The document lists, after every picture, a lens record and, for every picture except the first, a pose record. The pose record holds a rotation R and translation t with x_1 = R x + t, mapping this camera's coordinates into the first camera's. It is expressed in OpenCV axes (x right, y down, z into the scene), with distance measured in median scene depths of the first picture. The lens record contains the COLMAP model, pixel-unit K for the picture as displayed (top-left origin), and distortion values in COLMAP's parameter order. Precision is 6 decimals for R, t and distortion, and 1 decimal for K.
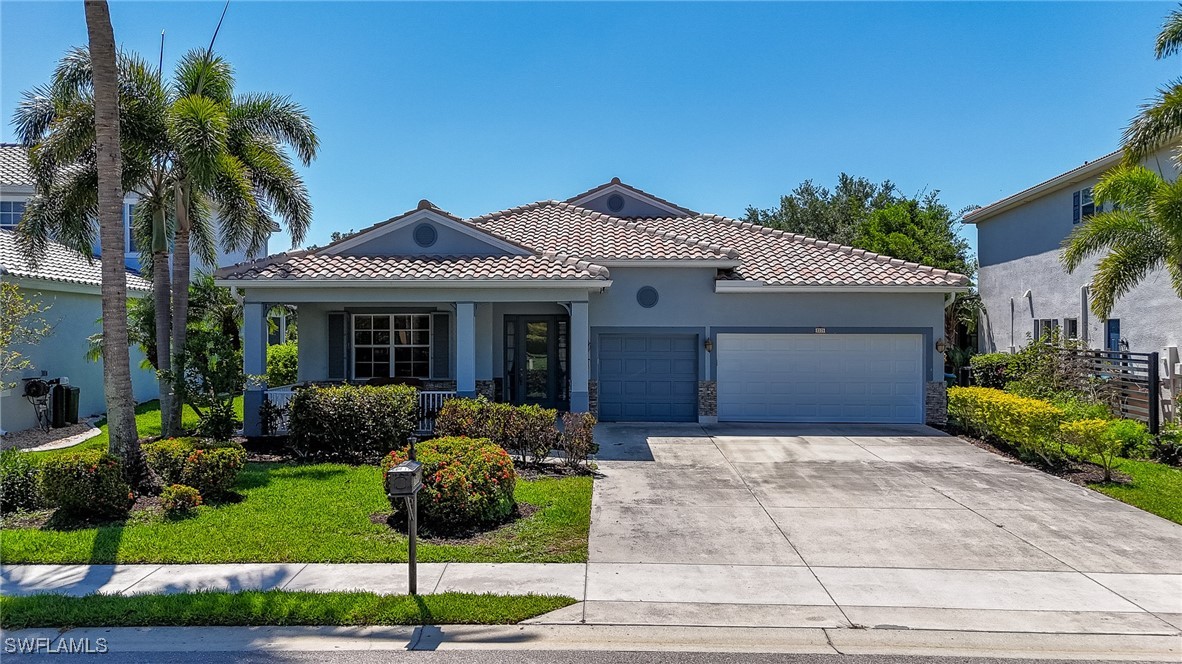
lens RADIAL K [[861.9, 0, 593.6], [0, 861.9, 335.8], [0, 0, 1]] dist [0.069167, -0.077355]
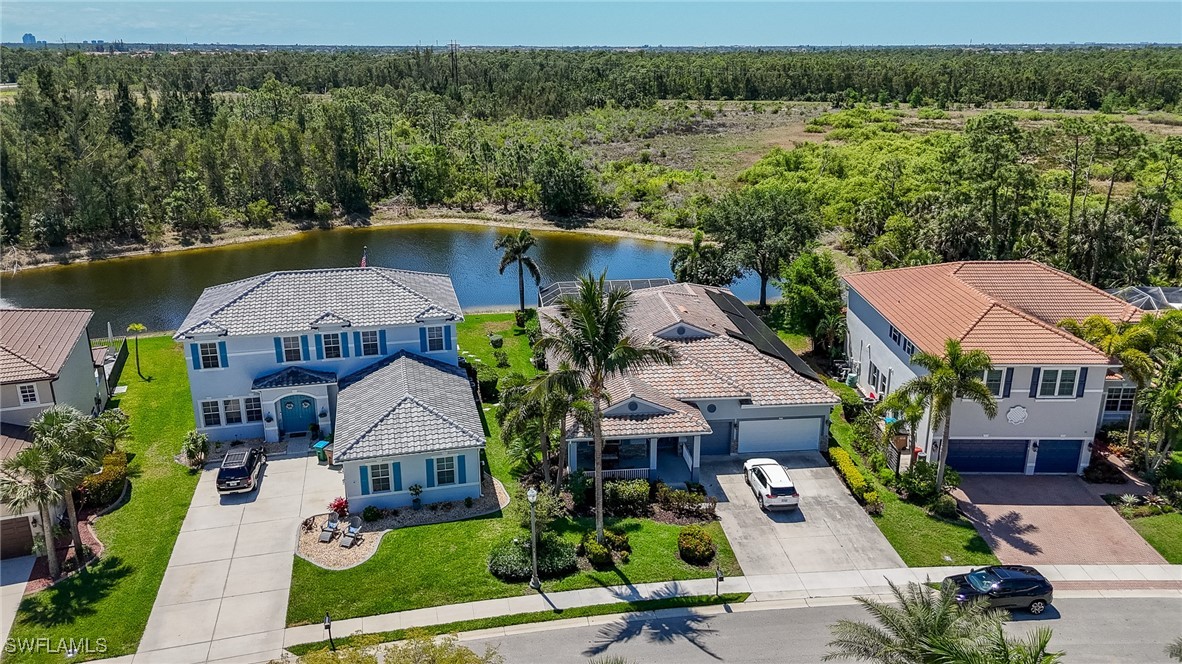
lens RADIAL K [[861.9, 0, 593.6], [0, 861.9, 335.8], [0, 0, 1]] dist [0.069167, -0.077355]
pose [[0.990288, -0.047019, 0.130839, -0.561684], [0.002827, 0.947693, 0.319172, -0.995863], [-0.139003, -0.315702, 0.938621, -1.122877]]
